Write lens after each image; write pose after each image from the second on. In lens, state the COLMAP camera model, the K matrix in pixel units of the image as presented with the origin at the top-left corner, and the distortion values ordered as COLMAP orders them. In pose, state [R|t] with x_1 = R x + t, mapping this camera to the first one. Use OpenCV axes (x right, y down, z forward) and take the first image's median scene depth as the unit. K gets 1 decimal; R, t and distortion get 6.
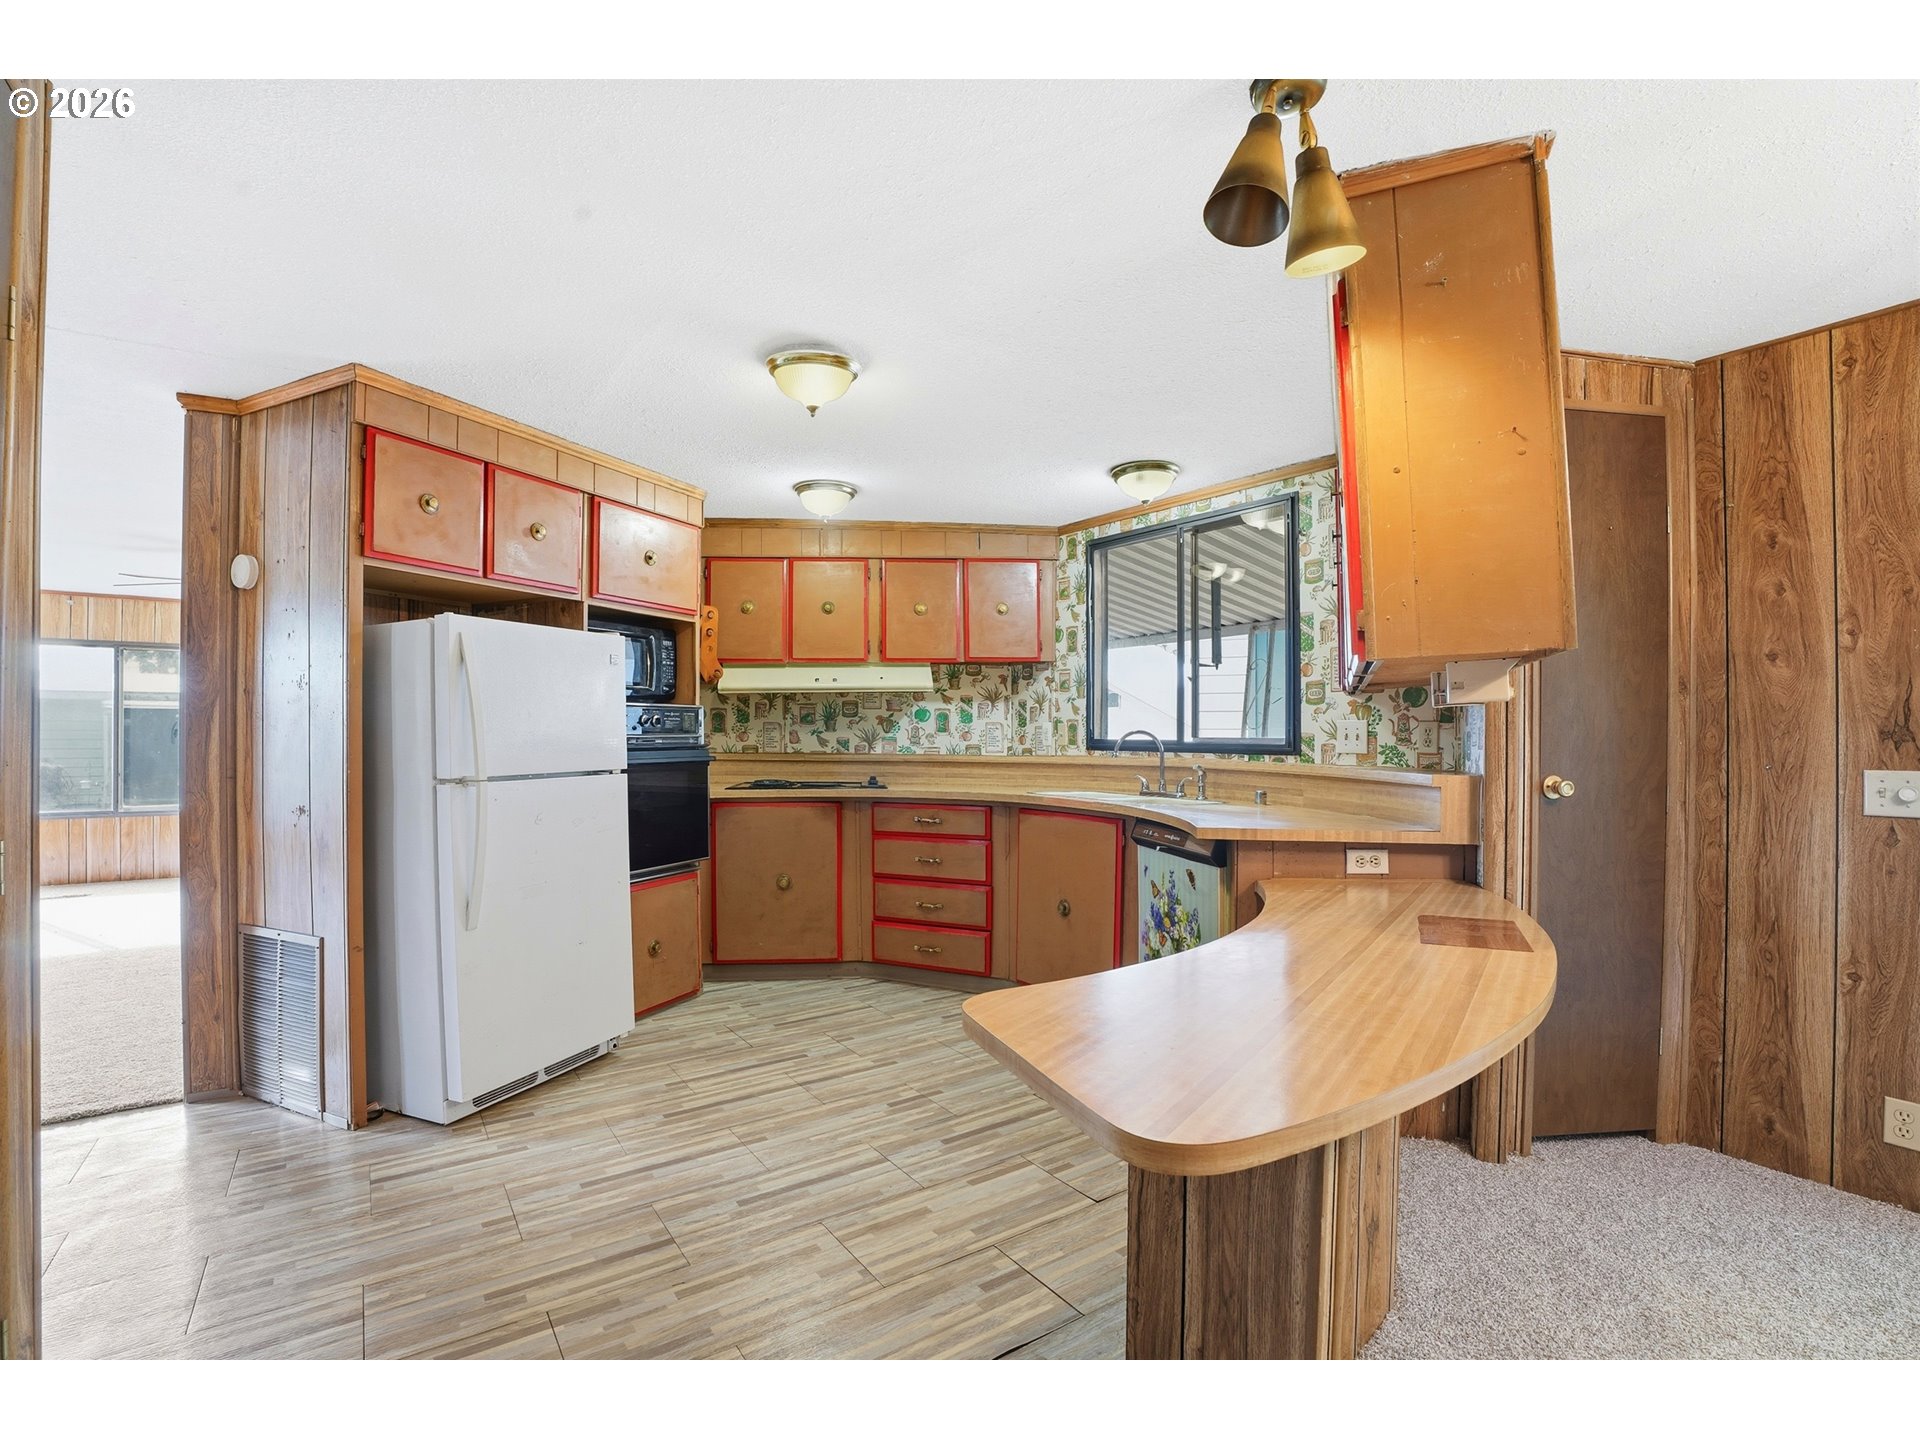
lens RADIAL K [[902.7, 0, 997.9], [0, 902.7, 730.7], [0, 0, 1]] dist [-0.069625, 0.015849]
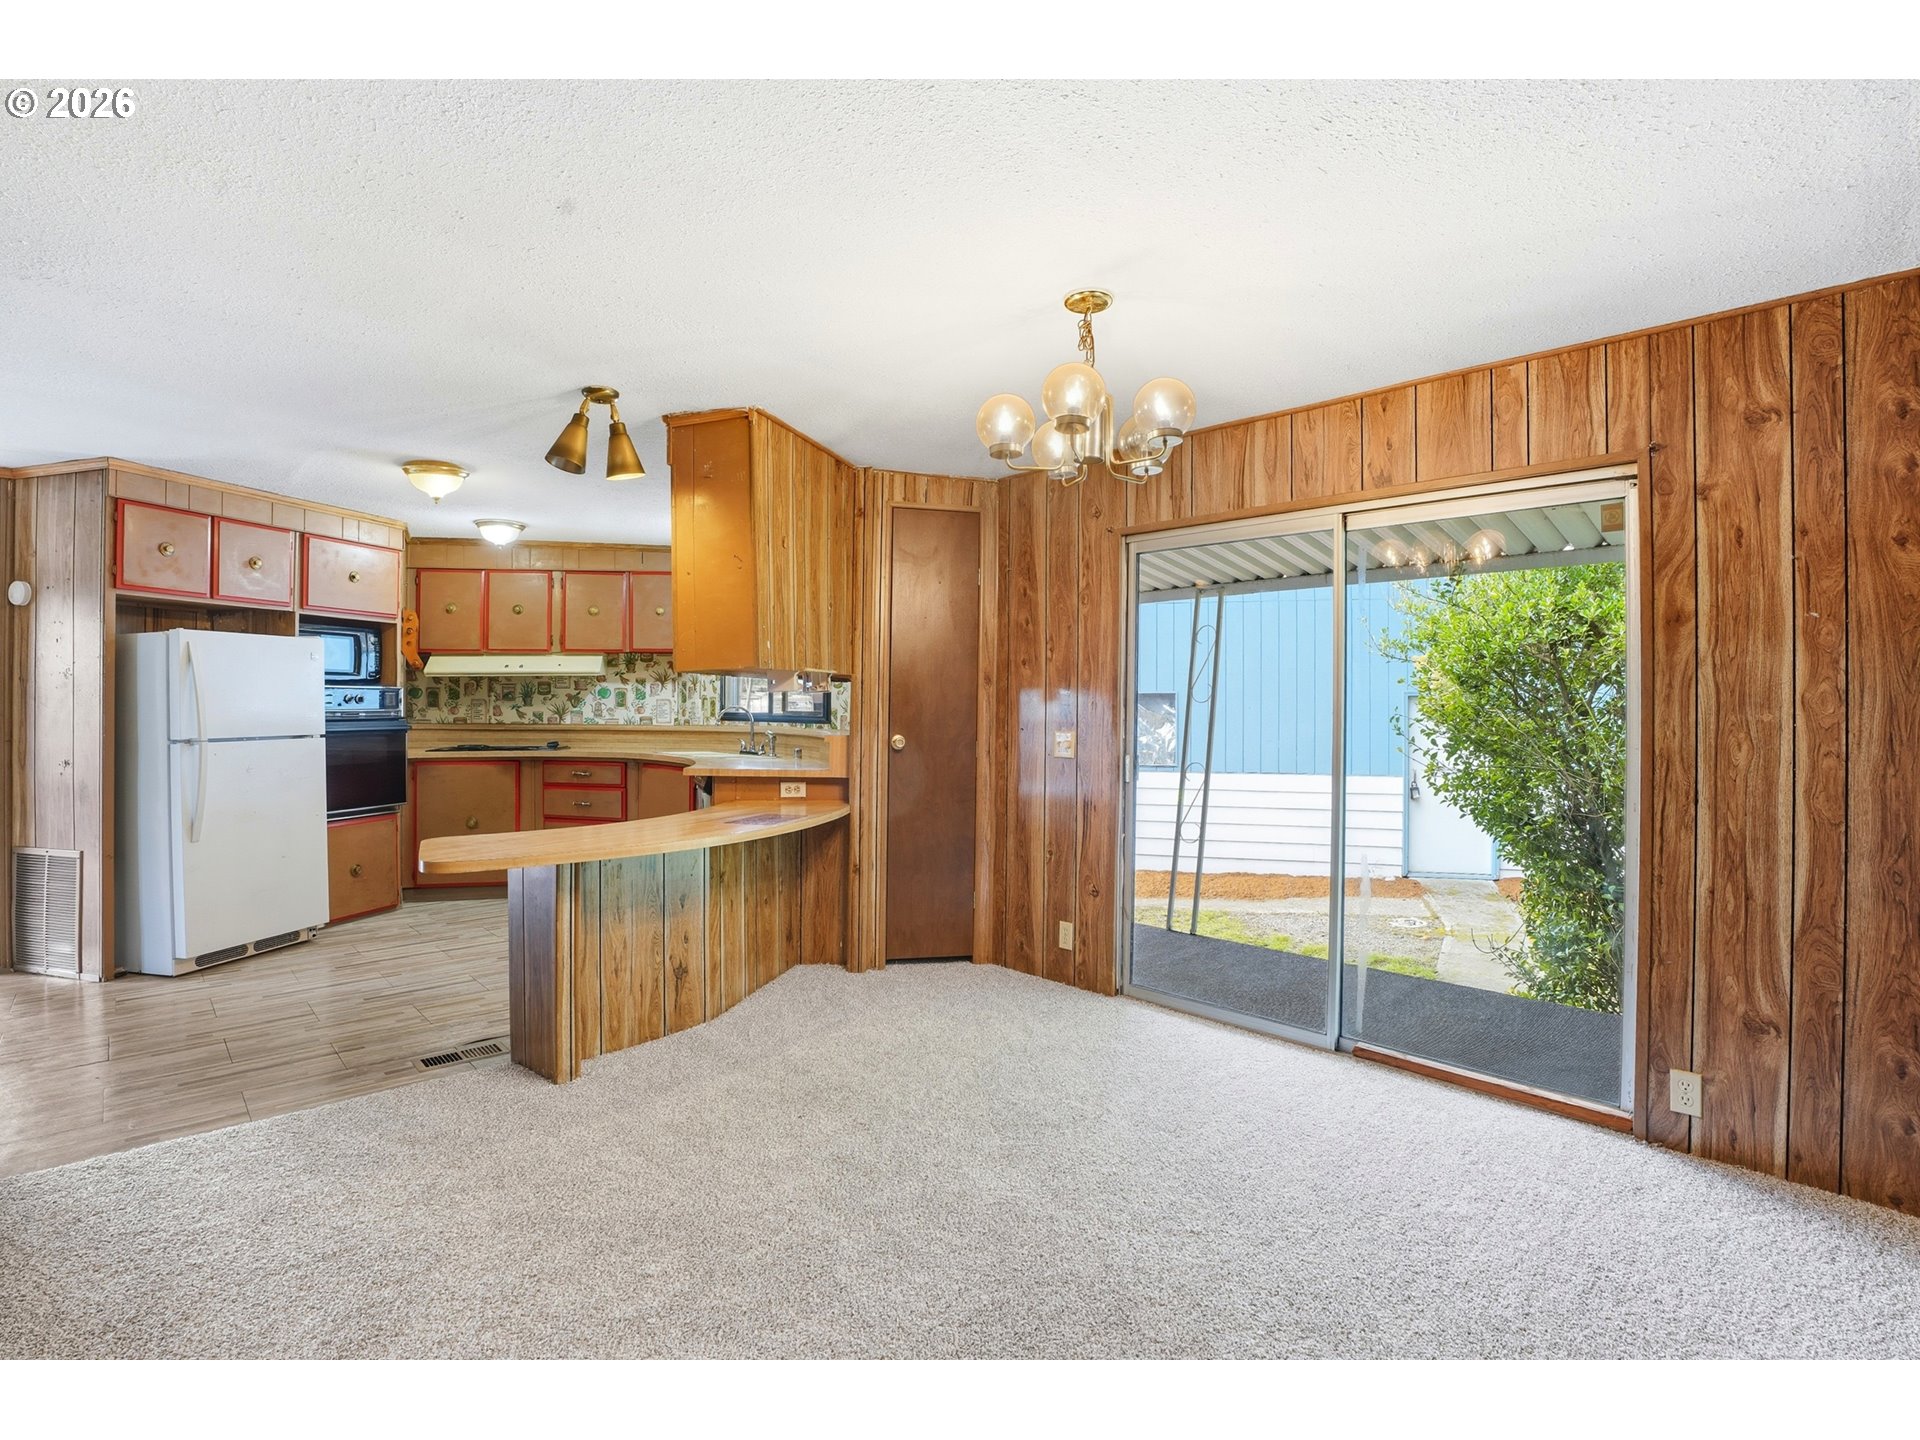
lens RADIAL K [[902.7, 0, 966.2], [0, 902.7, 696.9], [0, 0, 1]] dist [-0.069625, 0.015849]
pose [[0.989044, 0.001094, 0.147615, 0.374618], [-0.000145, 0.999979, -0.006435, -0.006945], [-0.147619, 0.006343, 0.989024, -0.496244]]
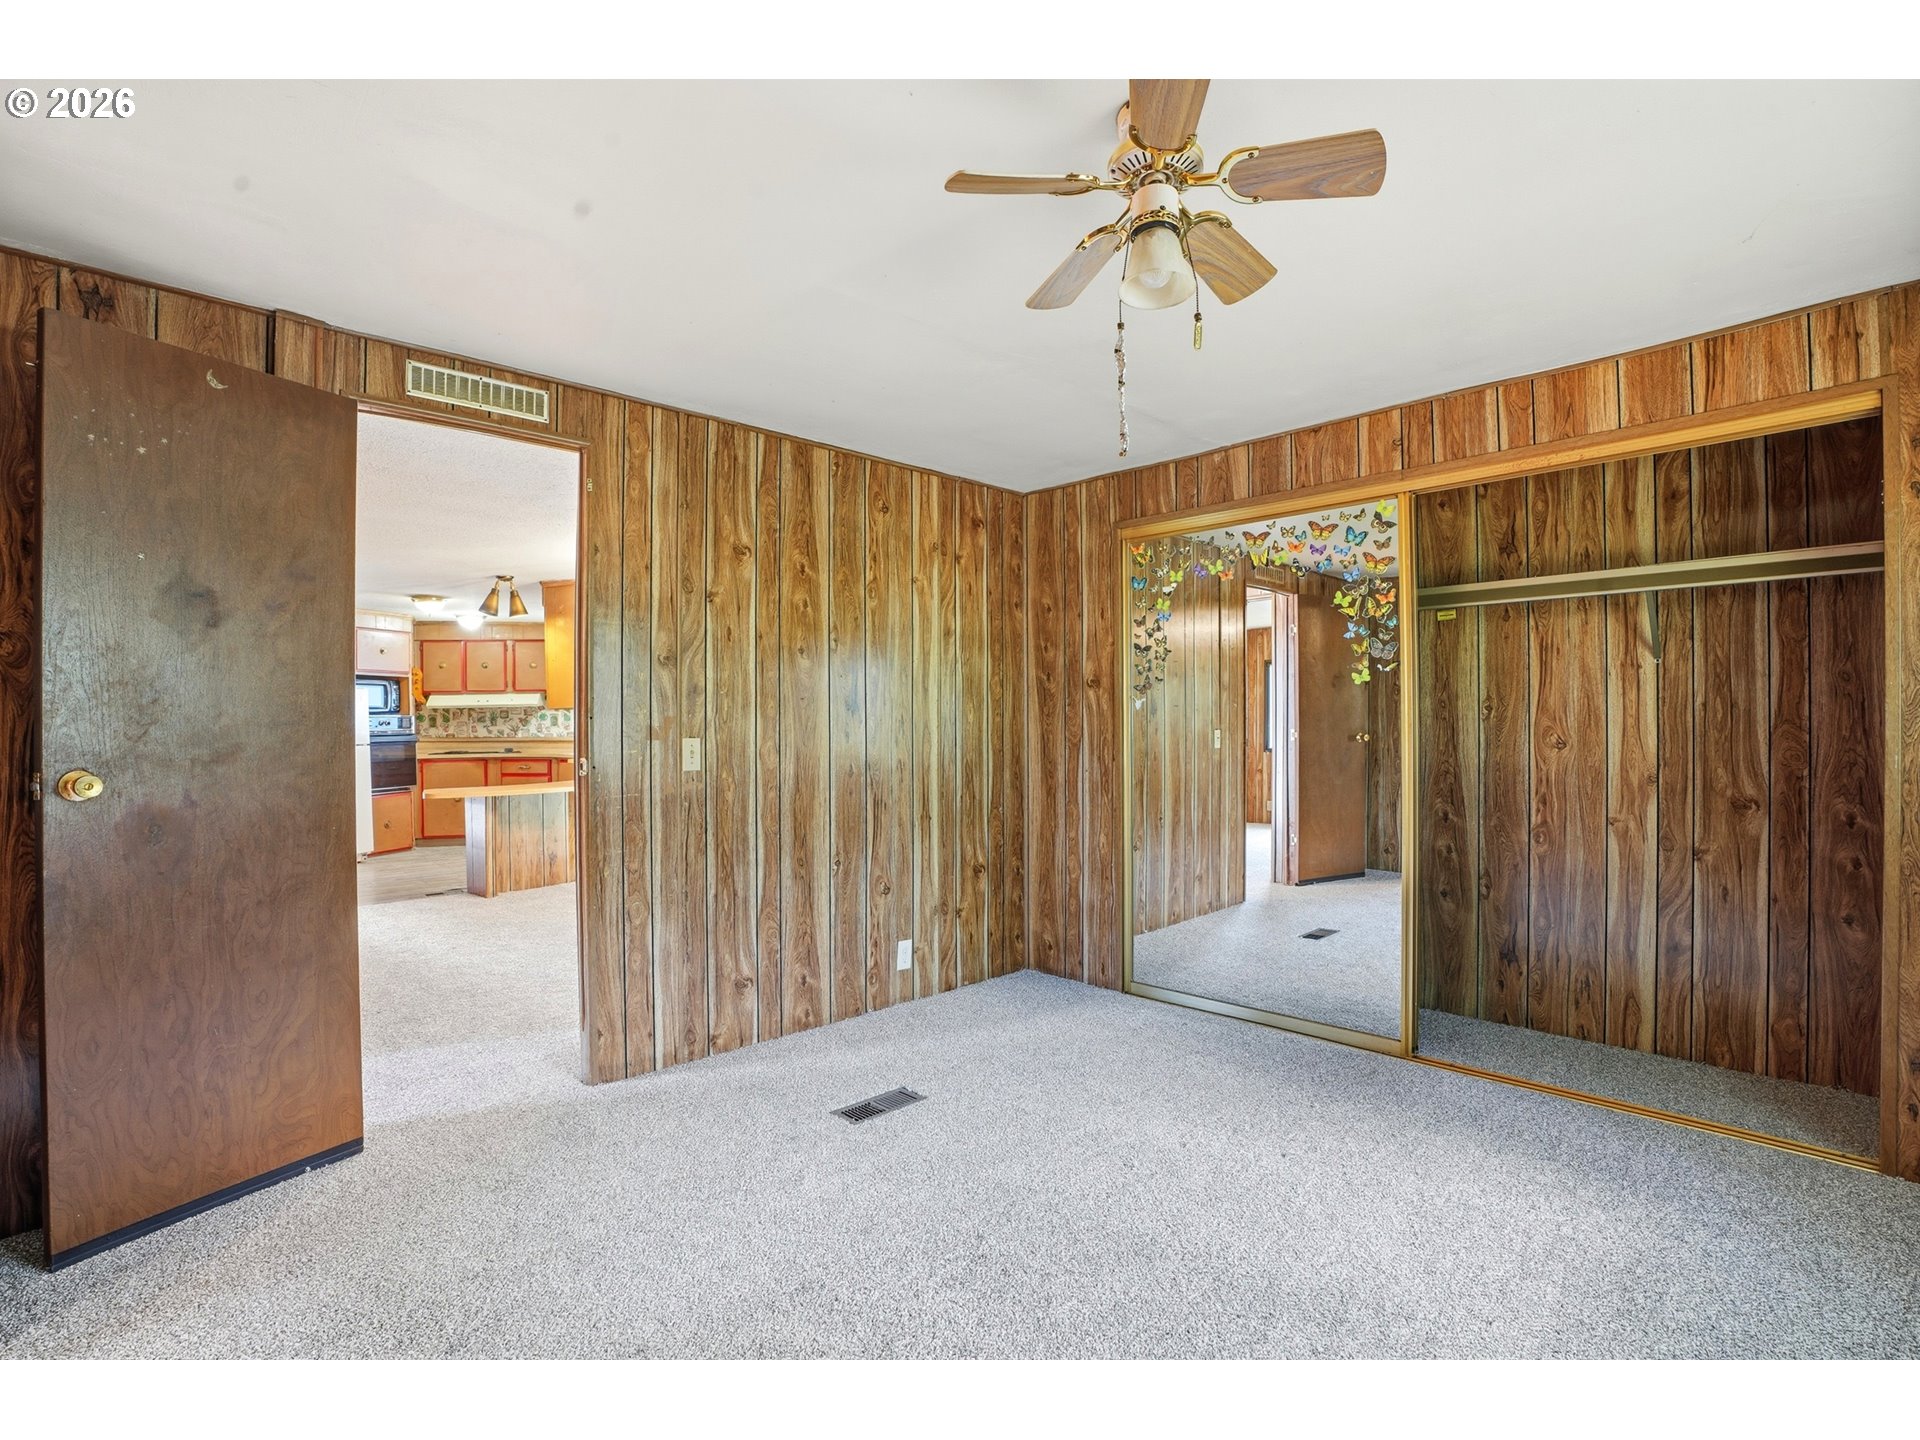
lens RADIAL K [[902.7, 0, 968.7], [0, 902.7, 724.3], [0, 0, 1]] dist [-0.069625, 0.015849]
pose [[0.989475, -0.011955, 0.144211, 0.877335], [0.010958, 0.999910, 0.007709, -0.010698], [-0.144290, -0.006048, 0.989517, -1.645888]]
